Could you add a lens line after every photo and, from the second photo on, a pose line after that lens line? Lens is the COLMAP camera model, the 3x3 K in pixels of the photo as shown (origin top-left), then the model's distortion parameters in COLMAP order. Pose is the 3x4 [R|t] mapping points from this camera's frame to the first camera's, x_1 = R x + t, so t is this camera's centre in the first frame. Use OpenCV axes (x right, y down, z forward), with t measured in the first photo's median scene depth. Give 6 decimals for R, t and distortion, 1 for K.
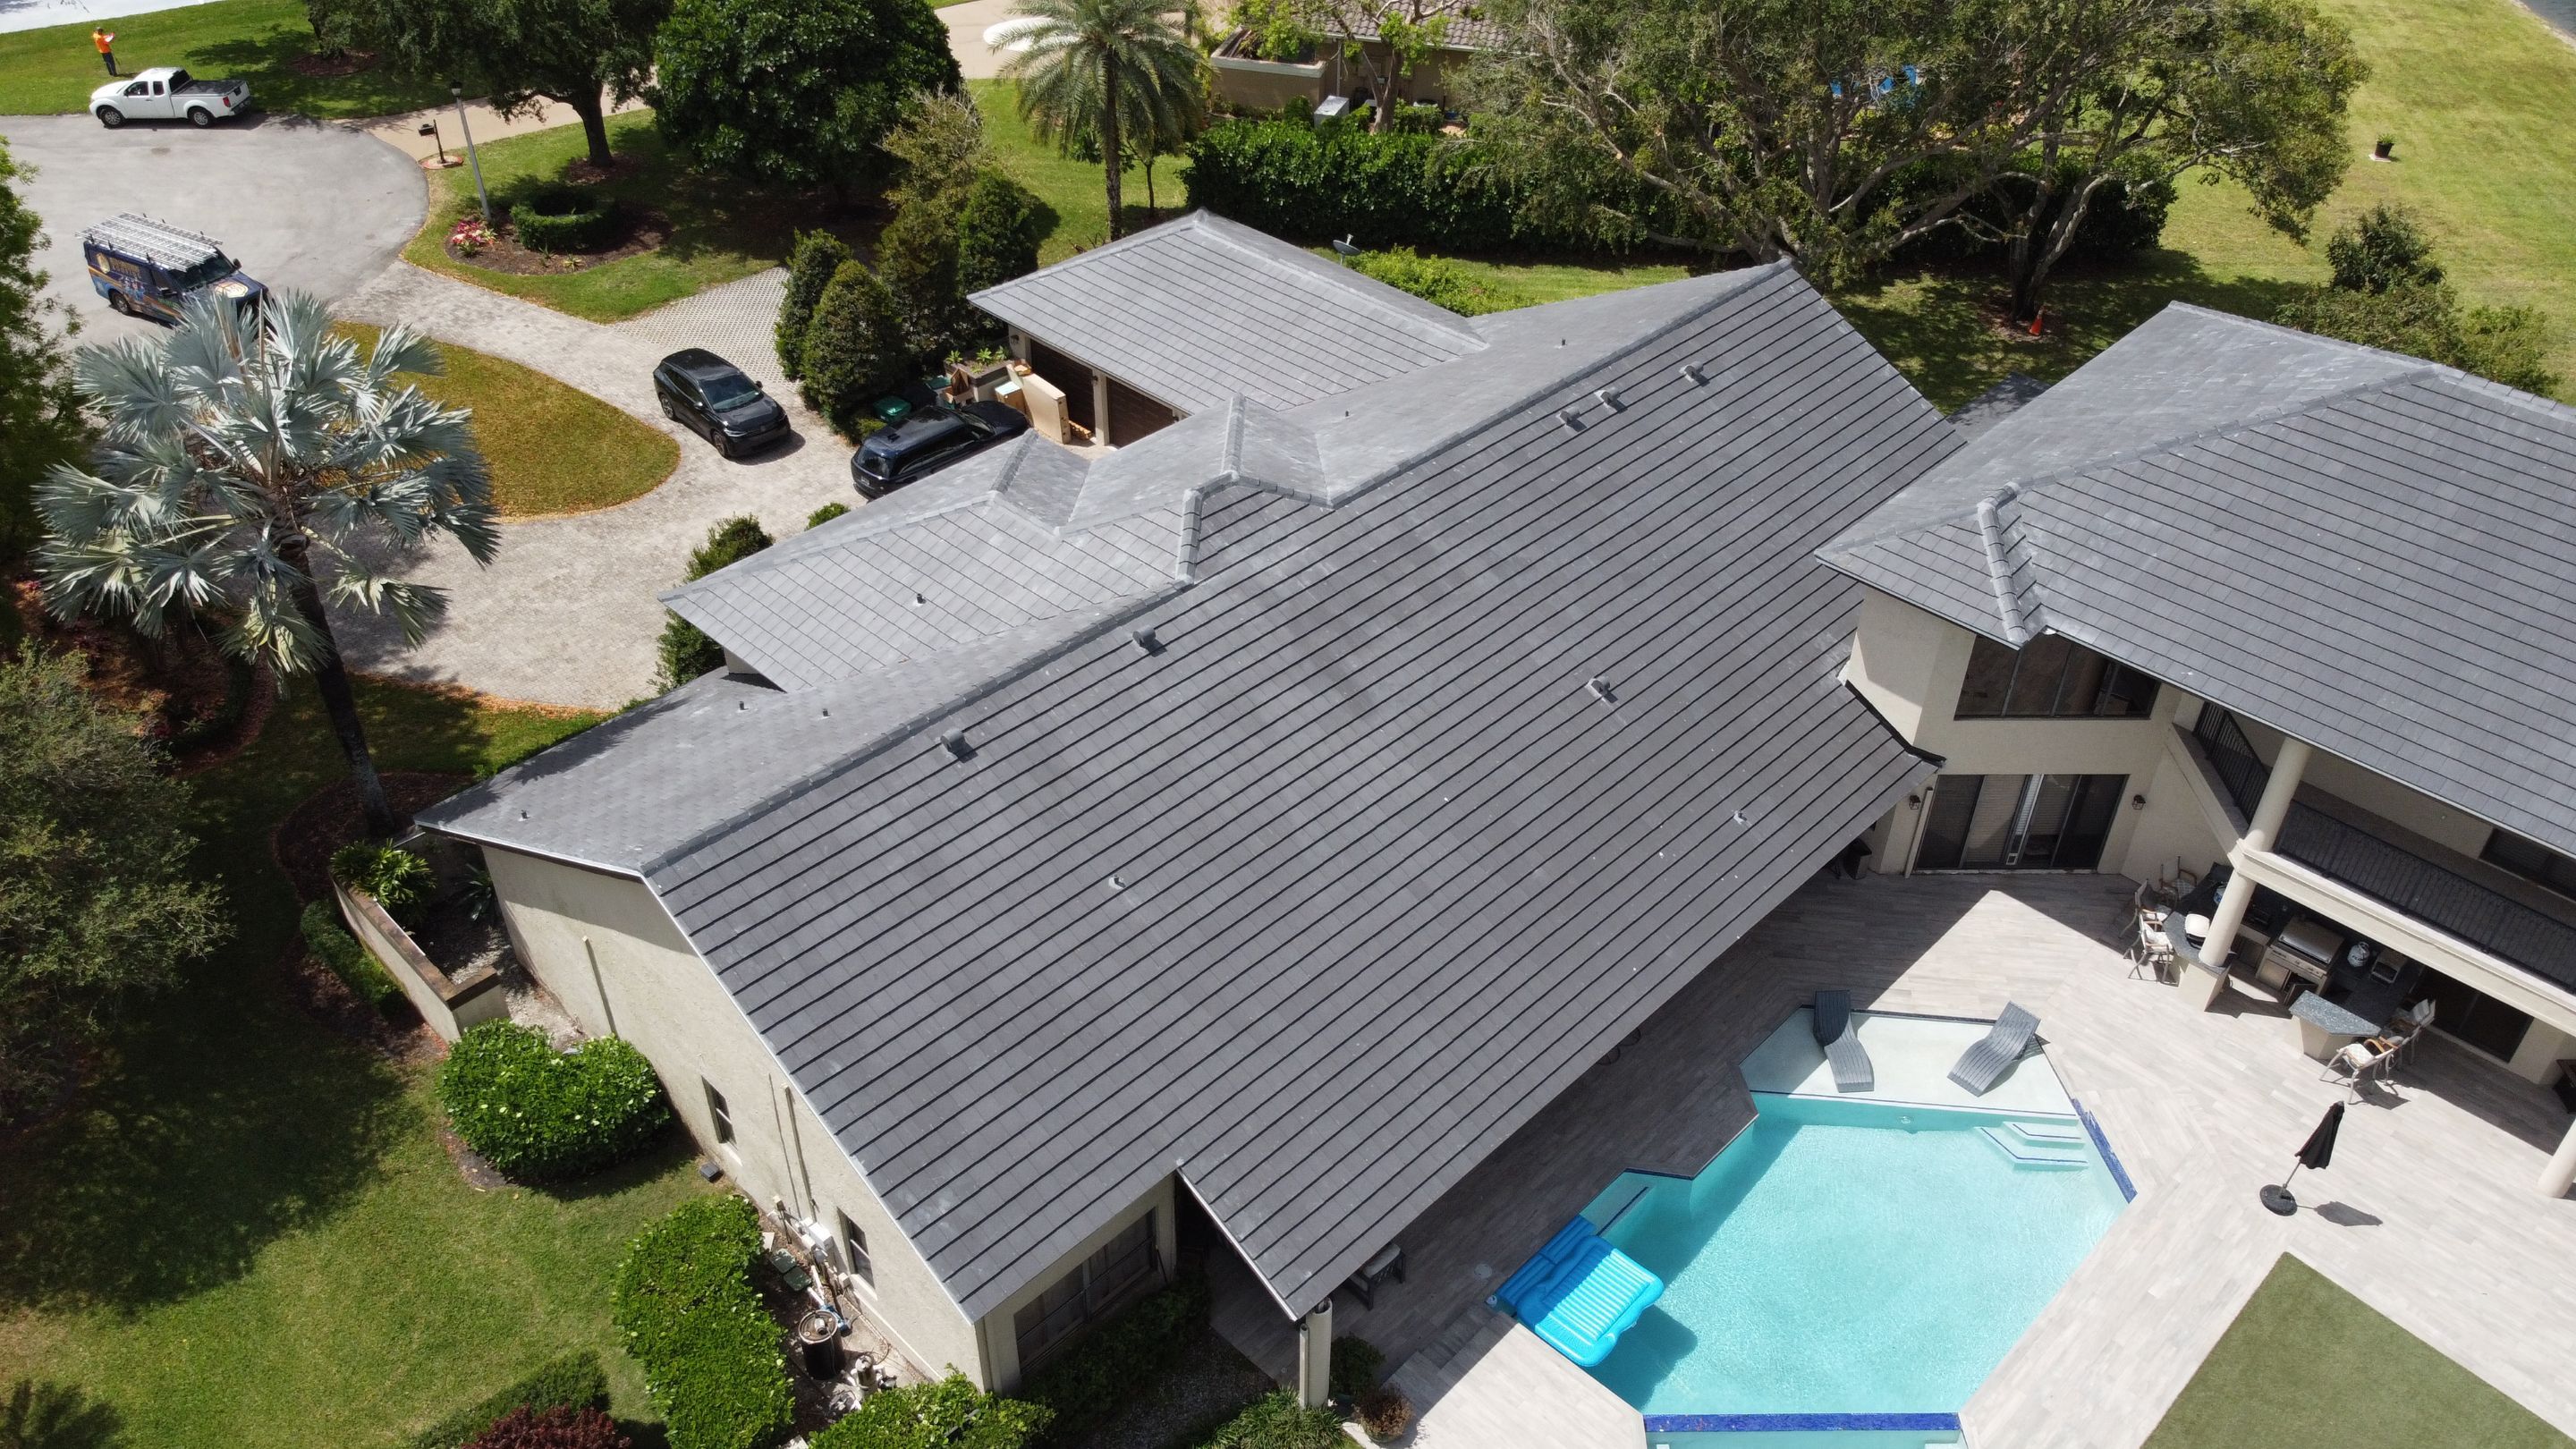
lens RADIAL K [[1945.2, 0, 1285.3], [0, 1945.2, 719.4], [0, 0, 1]] dist [0.004094, -0.006930]
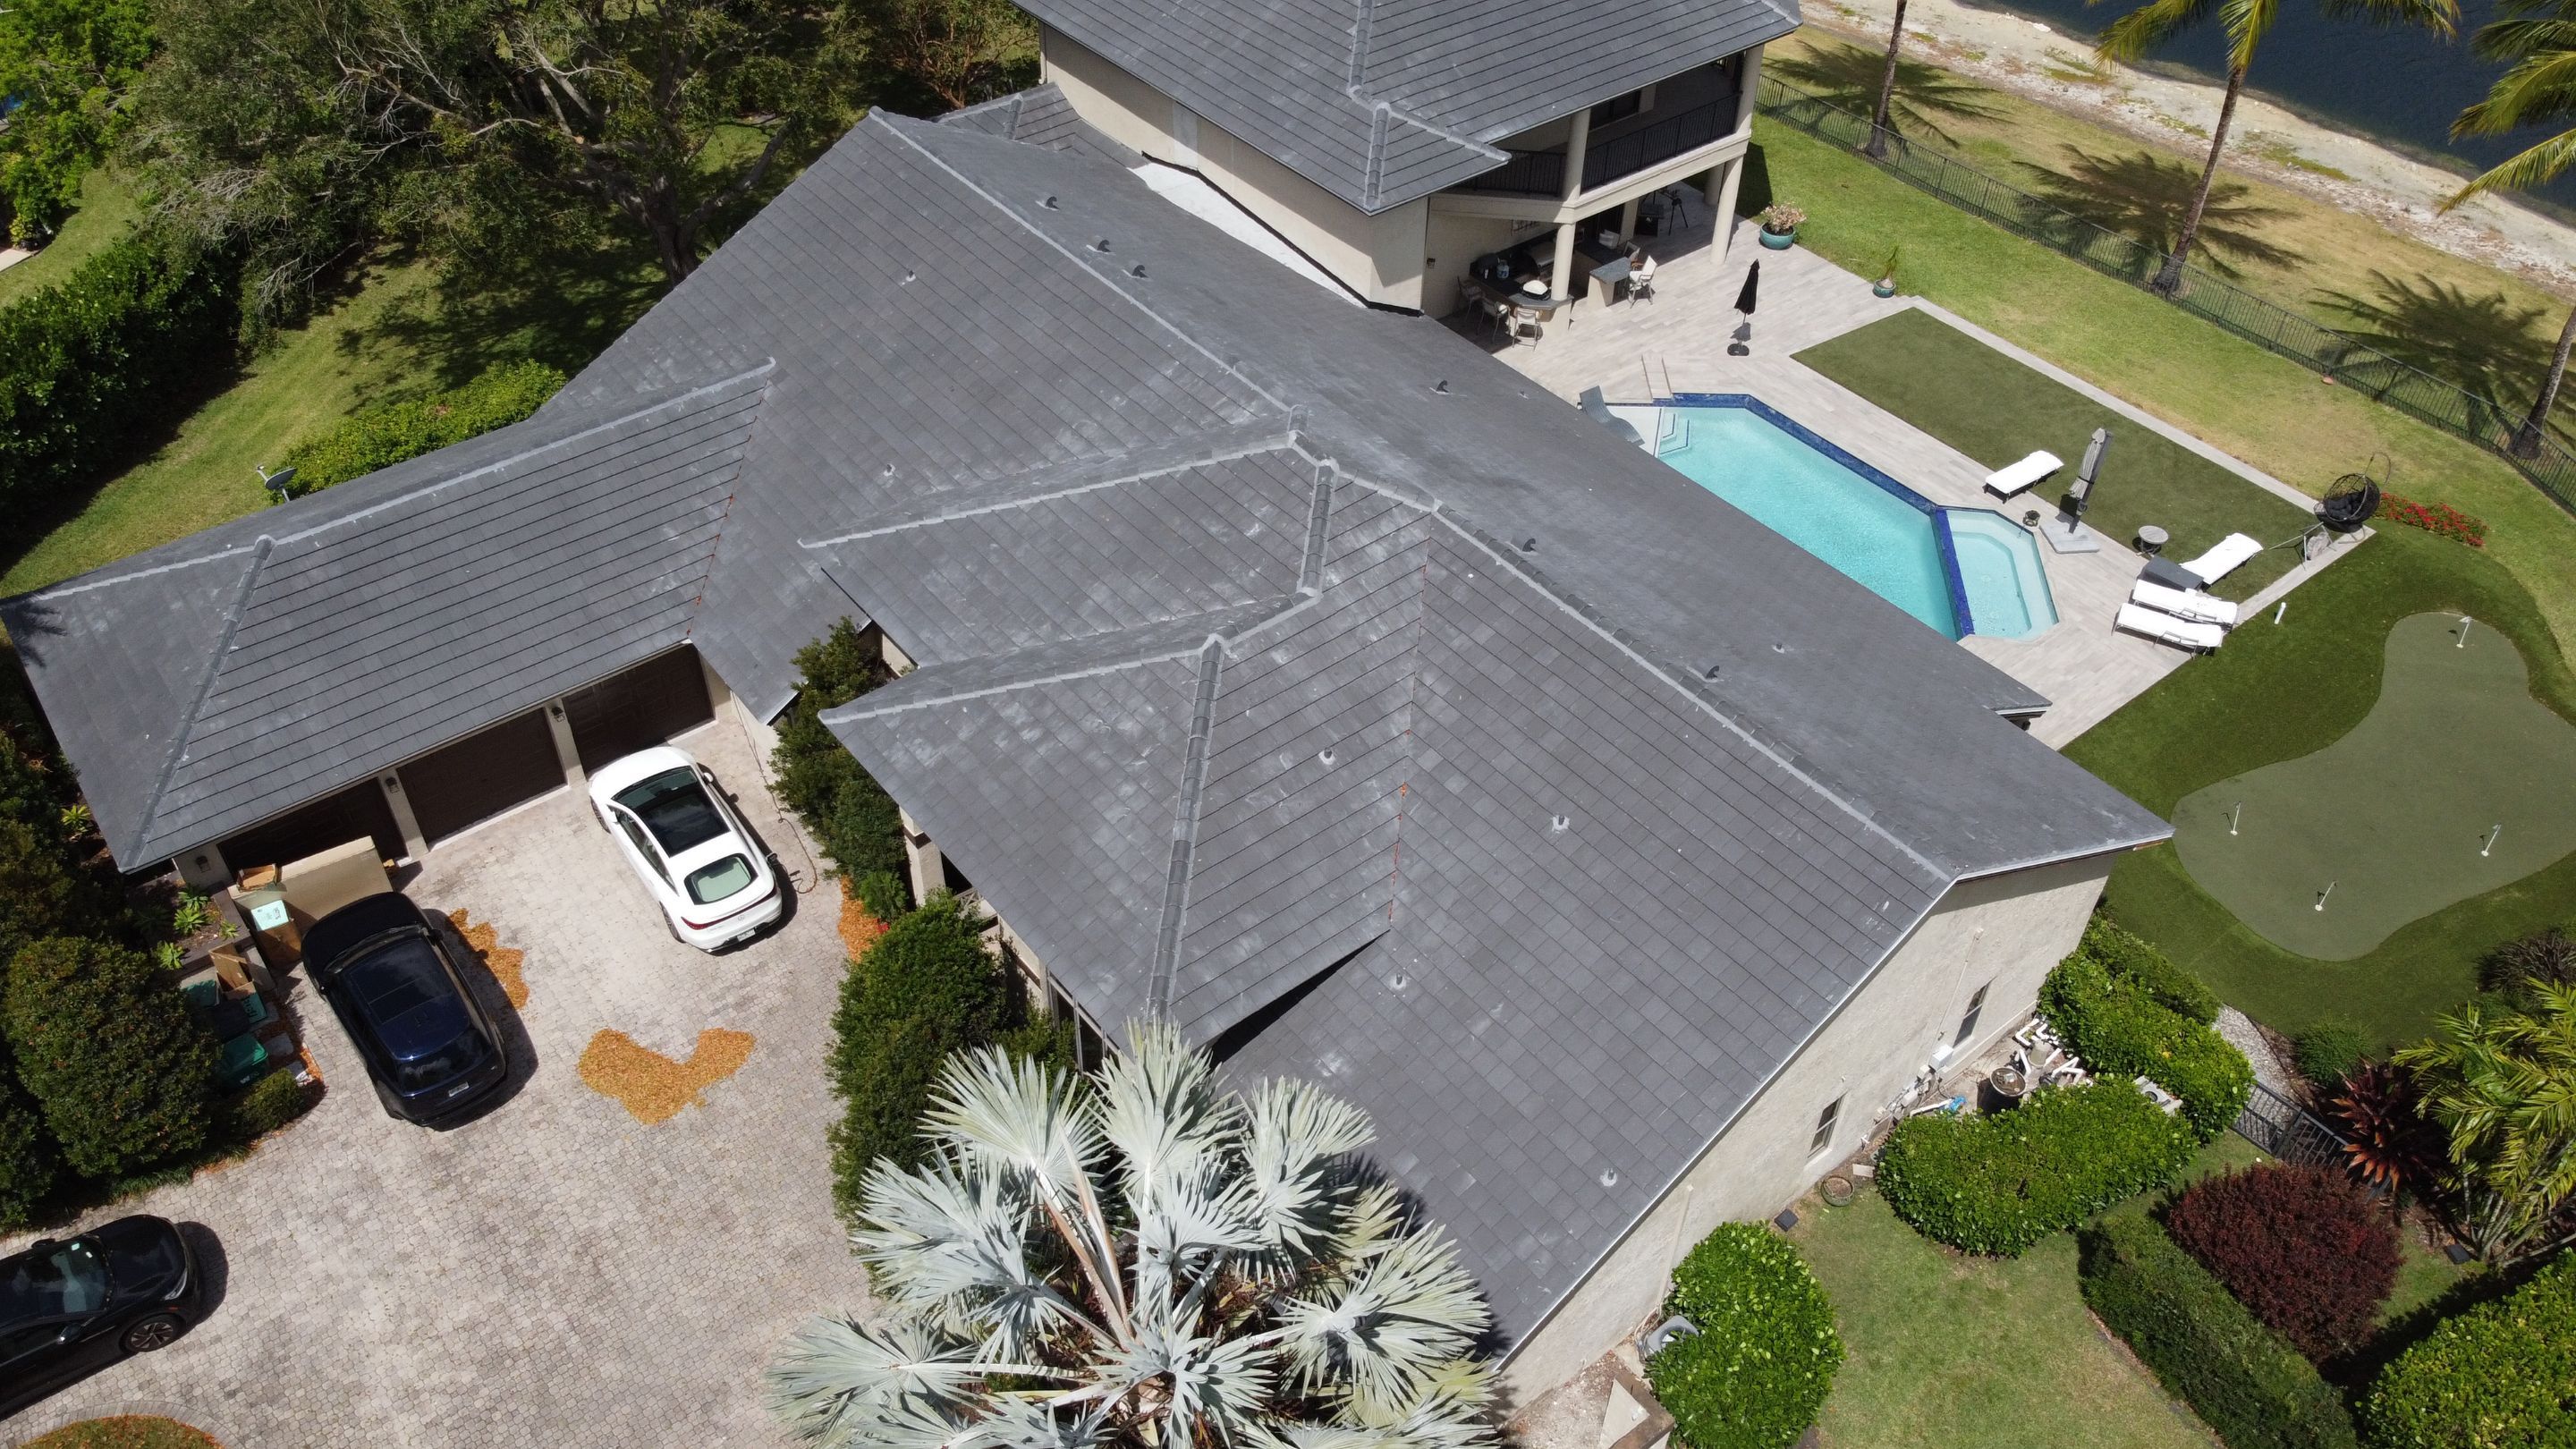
lens RADIAL K [[1945.2, 0, 1283.6], [0, 1945.2, 729.1], [0, 0, 1]] dist [0.004094, -0.006930]
pose [[0.125258, -0.674752, 0.727338, -0.785805], [0.591610, 0.639309, 0.491204, -0.487704], [-0.796434, 0.368773, 0.479269, 0.601099]]
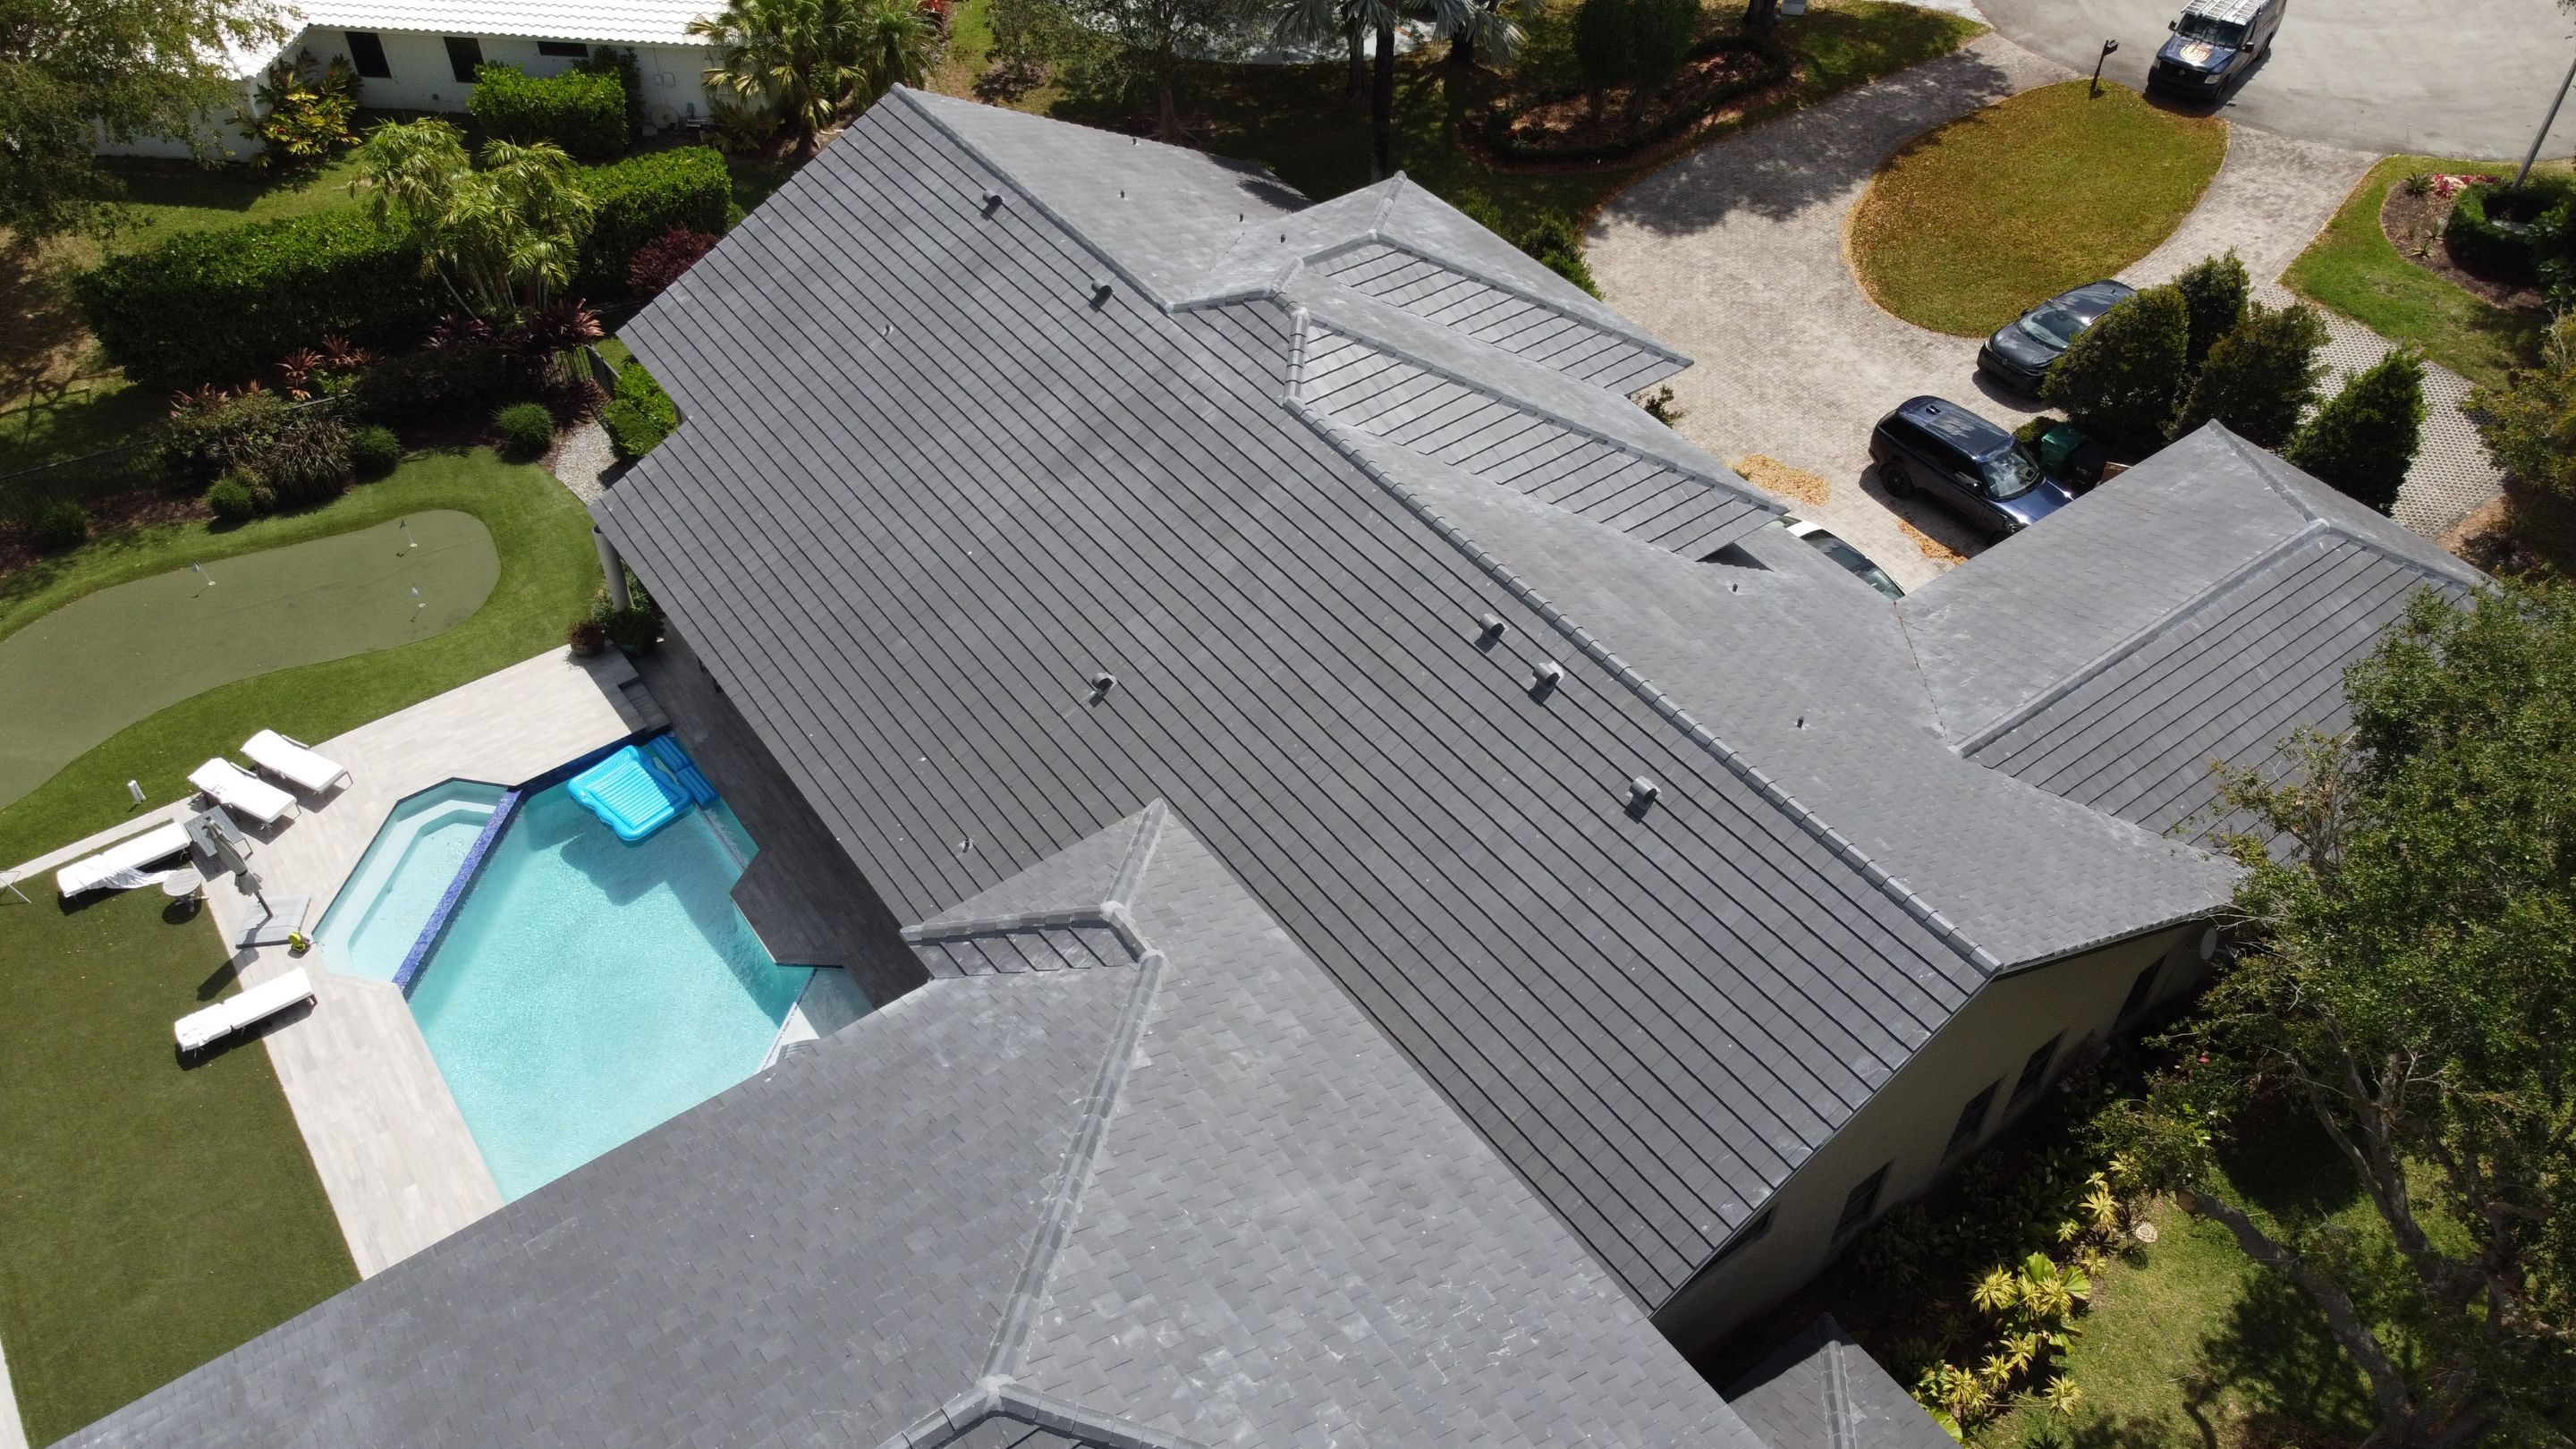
lens RADIAL K [[1945.2, 0, 1290.4], [0, 1945.2, 719.6], [0, 0, 1]] dist [0.004094, -0.006930]
pose [[-0.159479, 0.679660, -0.715981, 0.795313], [-0.611583, 0.501302, 0.612097, -0.606360], [0.774941, 0.535499, 0.335721, 0.765610]]
